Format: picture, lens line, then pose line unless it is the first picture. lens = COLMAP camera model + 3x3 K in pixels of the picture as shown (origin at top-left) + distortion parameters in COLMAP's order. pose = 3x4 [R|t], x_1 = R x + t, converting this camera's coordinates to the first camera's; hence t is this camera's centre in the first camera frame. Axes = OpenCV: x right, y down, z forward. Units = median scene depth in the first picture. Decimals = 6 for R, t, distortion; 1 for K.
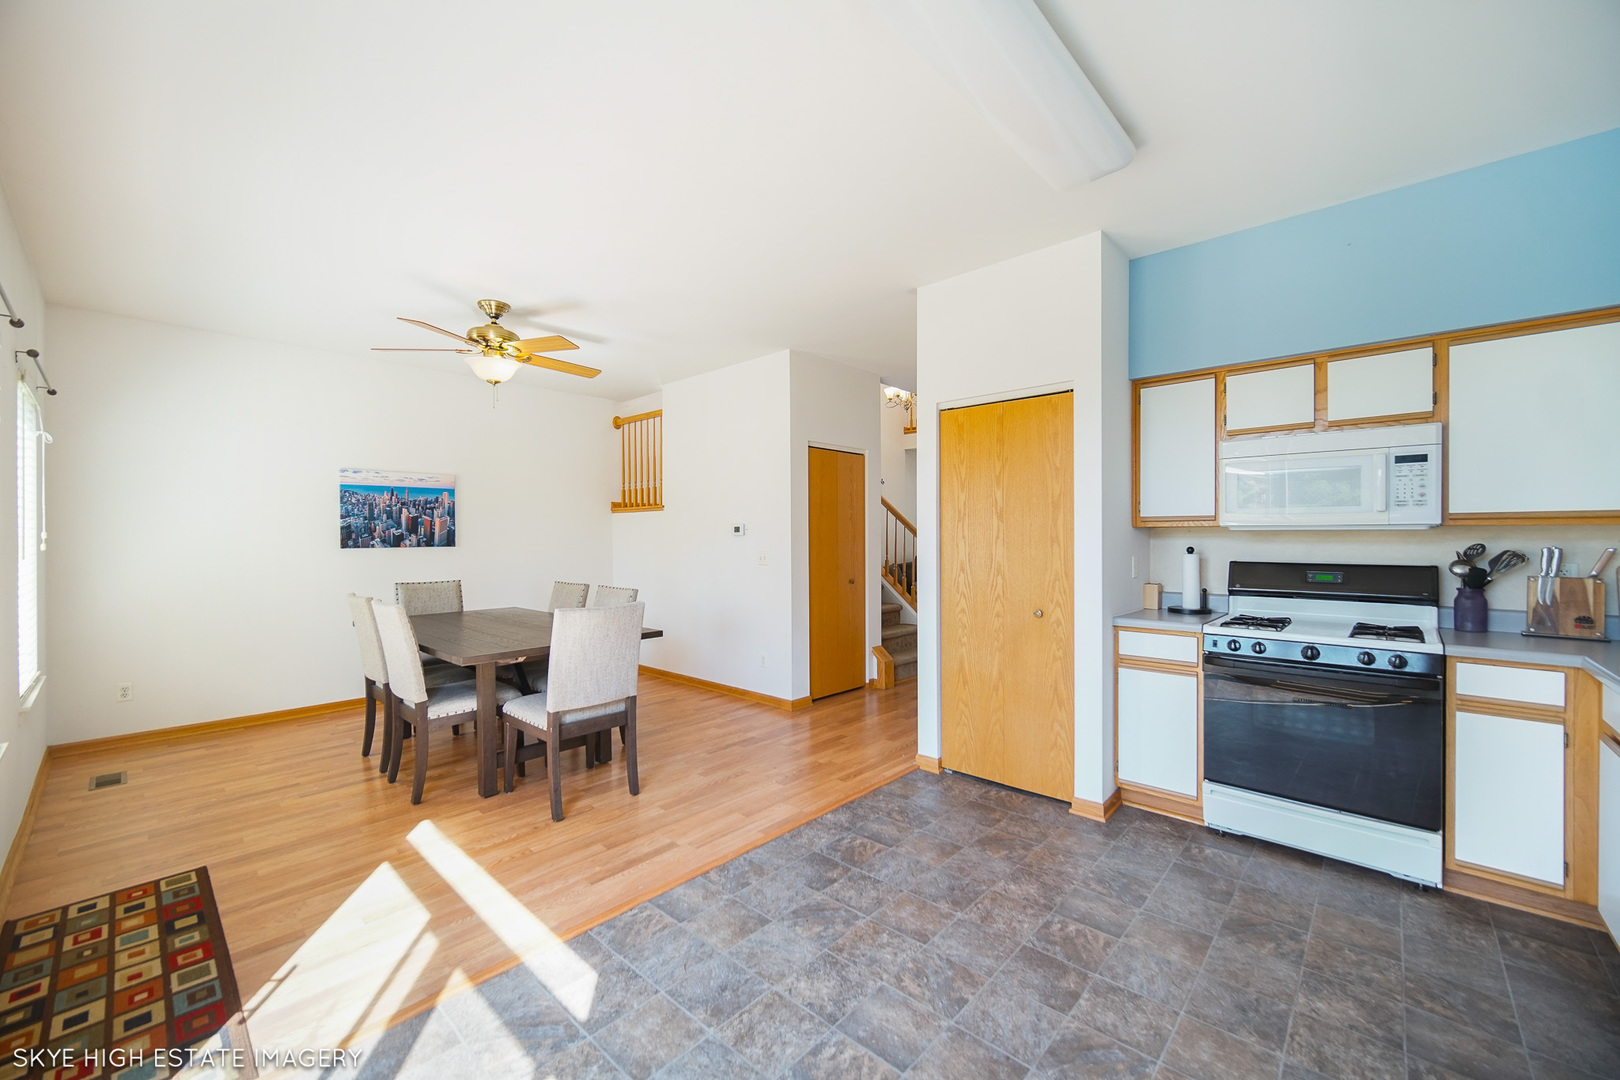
lens RADIAL K [[639.4, 0, 810.0], [0, 639.4, 540.0], [0, 0, 1]] dist [-0.004045, 0.000263]
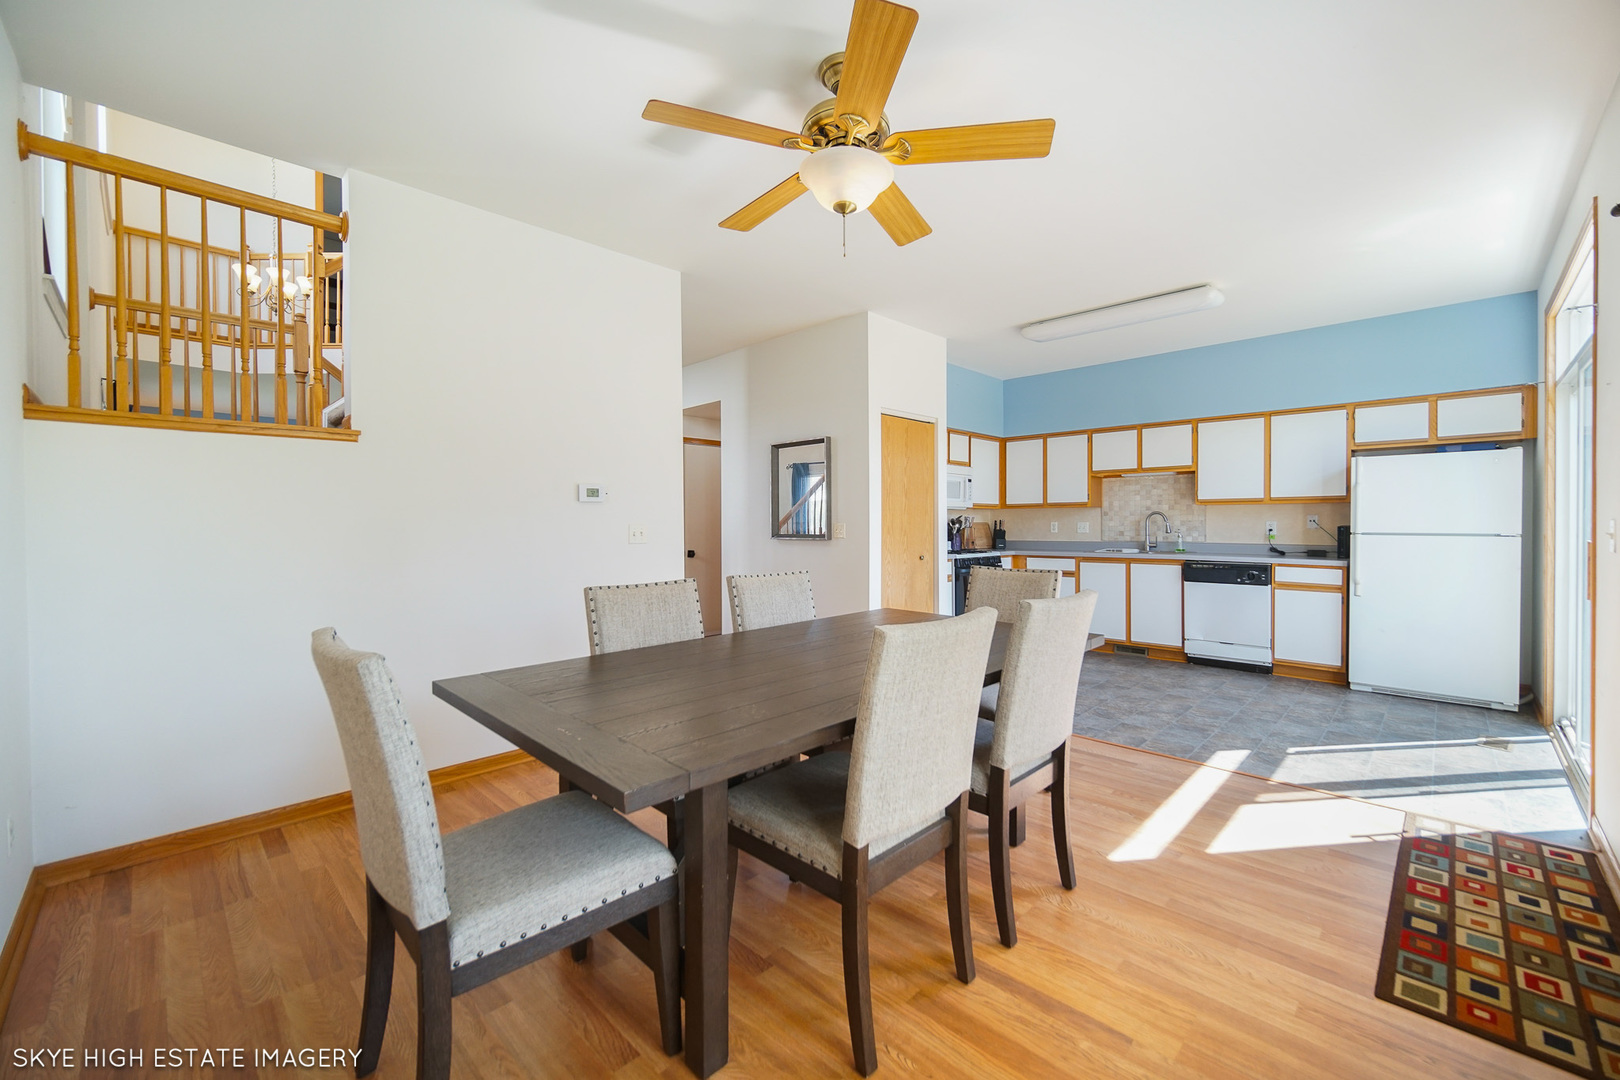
lens RADIAL K [[653.7, 0, 812.4], [0, 653.7, 523.5], [0, 0, 1]] dist [-0.003906, 0.000203]
pose [[0.028483, 0.001936, 0.999592, -1.886130], [0.005324, 0.999984, -0.002088, 0.047381], [-0.999580, 0.005382, 0.028472, 1.799454]]
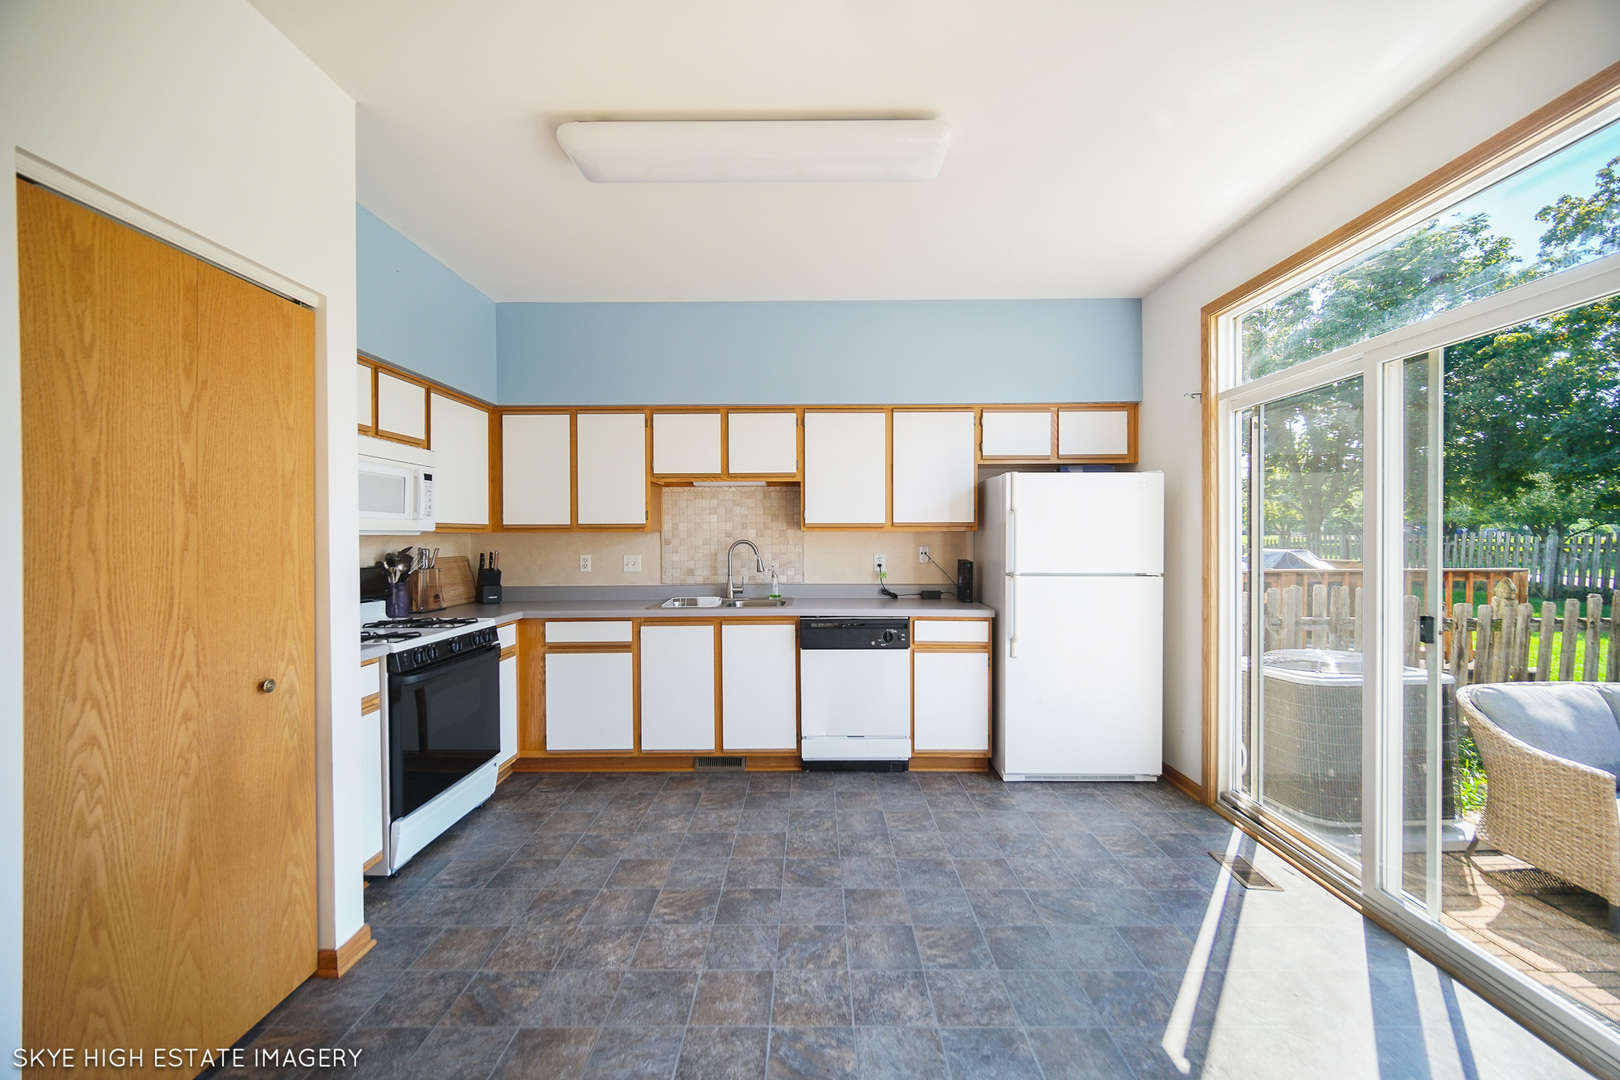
lens RADIAL K [[639.4, 0, 810.0], [0, 639.4, 540.0], [0, 0, 1]] dist [-0.004045, 0.000263]
pose [[-0.673009, -0.001422, 0.739633, -0.527551], [0.007121, 0.999939, 0.008402, -0.015668], [-0.739600, 0.010921, -0.672958, 1.499121]]
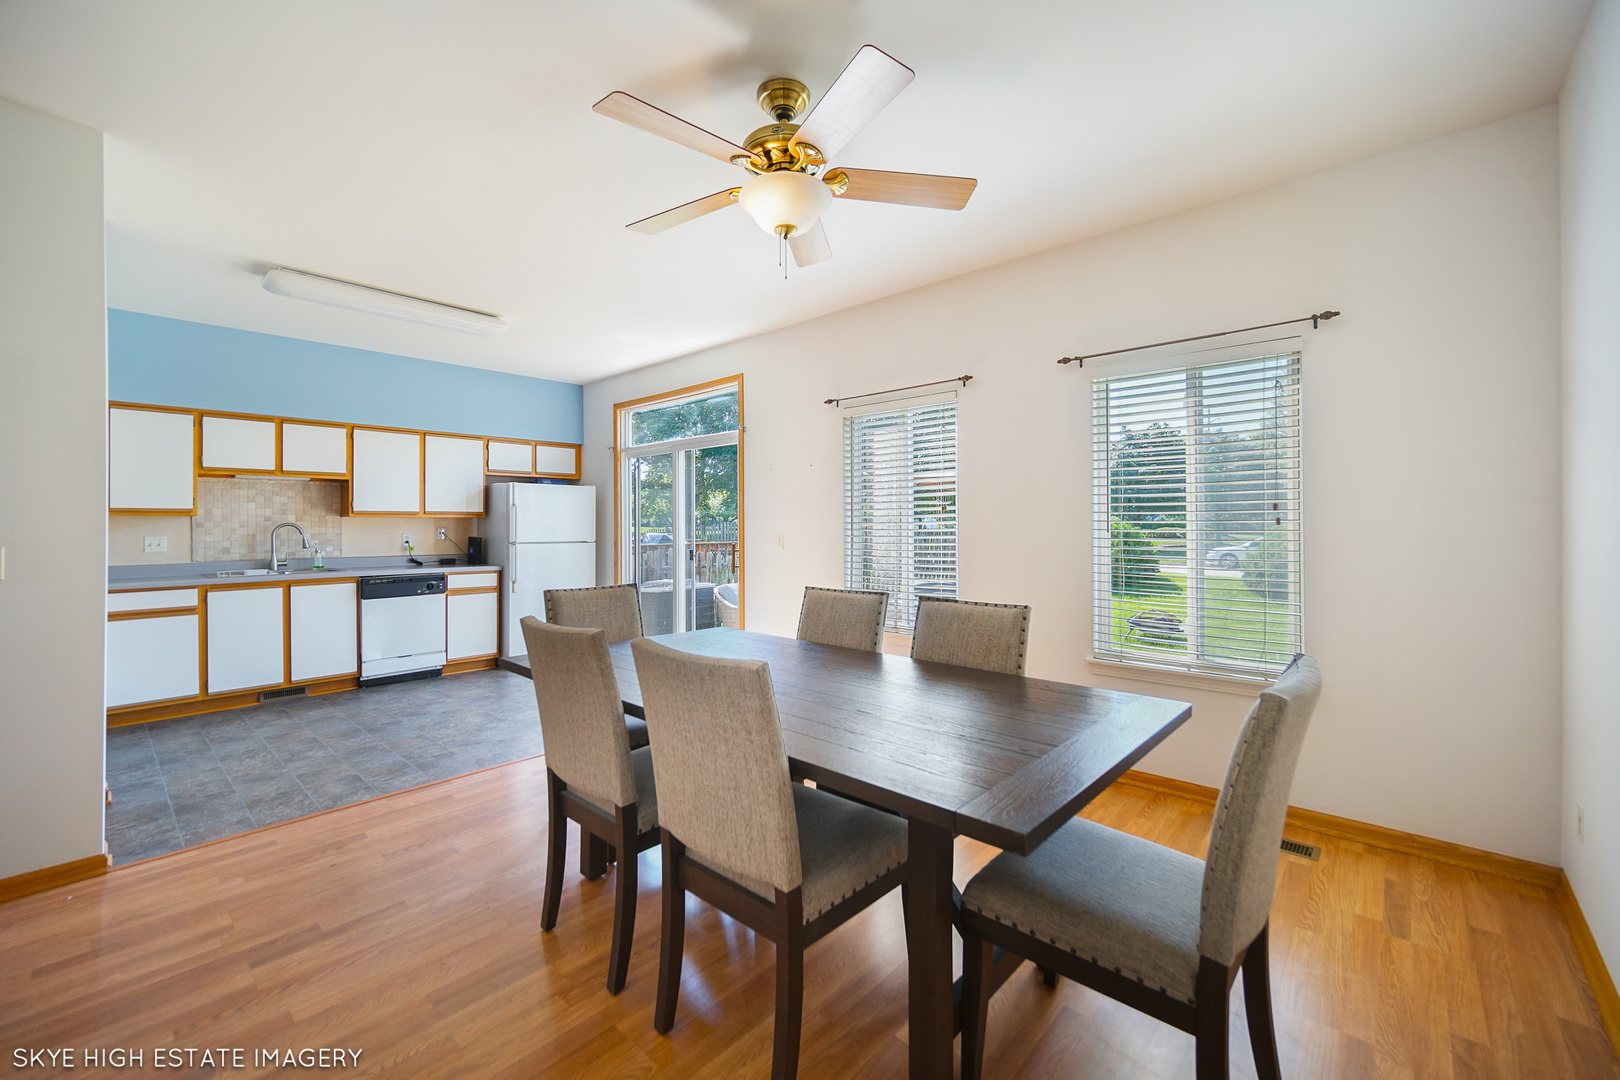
lens RADIAL K [[653.7, 0, 812.4], [0, 653.7, 523.5], [0, 0, 1]] dist [-0.003906, 0.000203]
pose [[-0.999916, 0.006399, -0.011309, -0.904117], [0.006393, 0.999979, 0.000593, 0.010139], [0.011312, 0.000521, -0.999936, 2.784436]]
